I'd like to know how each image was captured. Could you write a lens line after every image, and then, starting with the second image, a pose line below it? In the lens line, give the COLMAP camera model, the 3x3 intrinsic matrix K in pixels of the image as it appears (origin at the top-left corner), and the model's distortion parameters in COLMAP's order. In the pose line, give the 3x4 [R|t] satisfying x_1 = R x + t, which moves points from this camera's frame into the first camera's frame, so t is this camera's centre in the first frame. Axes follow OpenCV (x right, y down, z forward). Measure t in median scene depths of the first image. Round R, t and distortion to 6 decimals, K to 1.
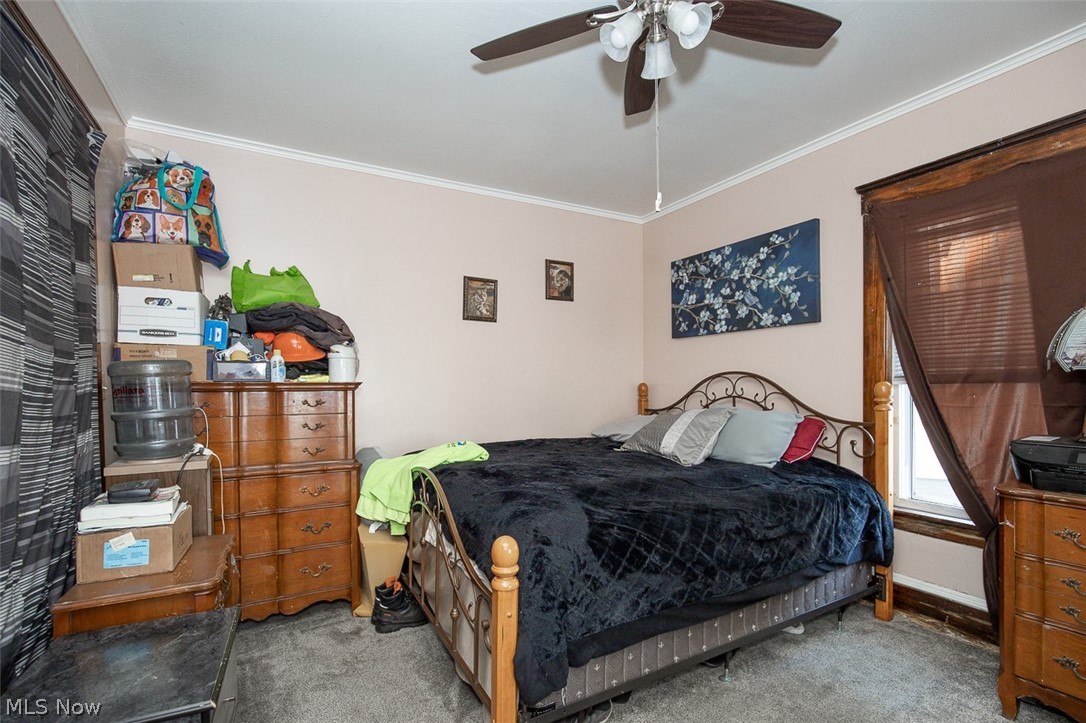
lens RADIAL K [[493.9, 0, 563.9], [0, 493.9, 384.0], [0, 0, 1]] dist [-0.016742, 0.004522]
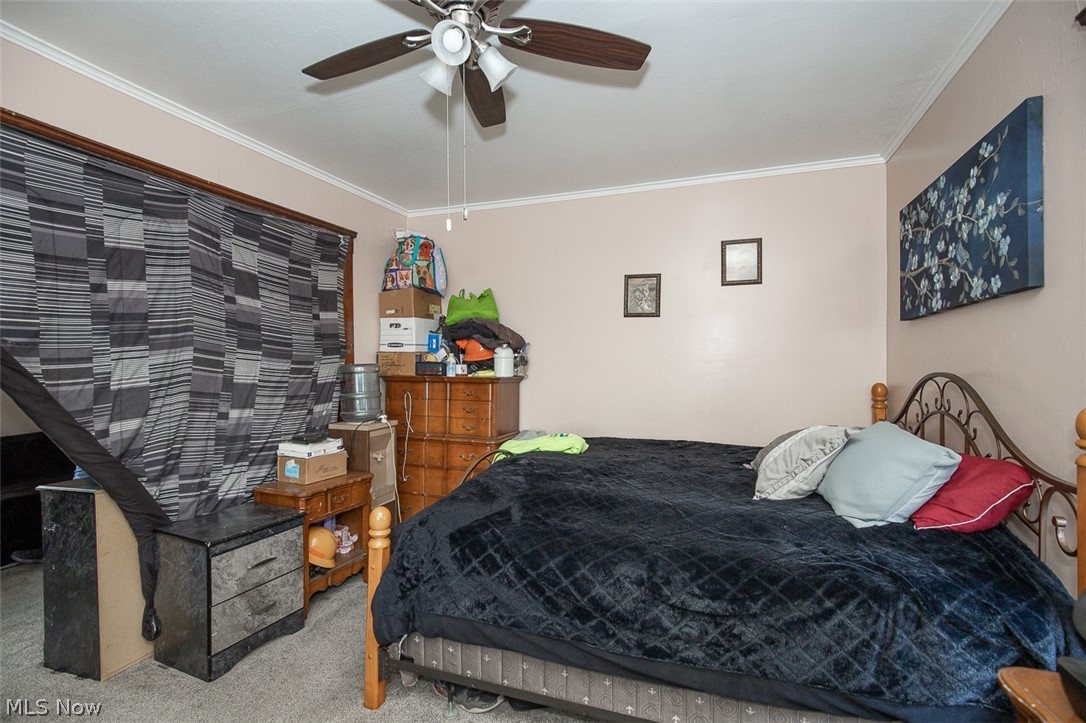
lens RADIAL K [[493.9, 0, 546.3], [0, 493.9, 363.1], [0, 0, 1]] dist [-0.016742, 0.004522]
pose [[0.653986, 0.004566, -0.756493, 0.595344], [-0.011592, 0.999925, -0.003986, -0.035251], [0.756418, 0.011376, 0.653990, 0.250638]]
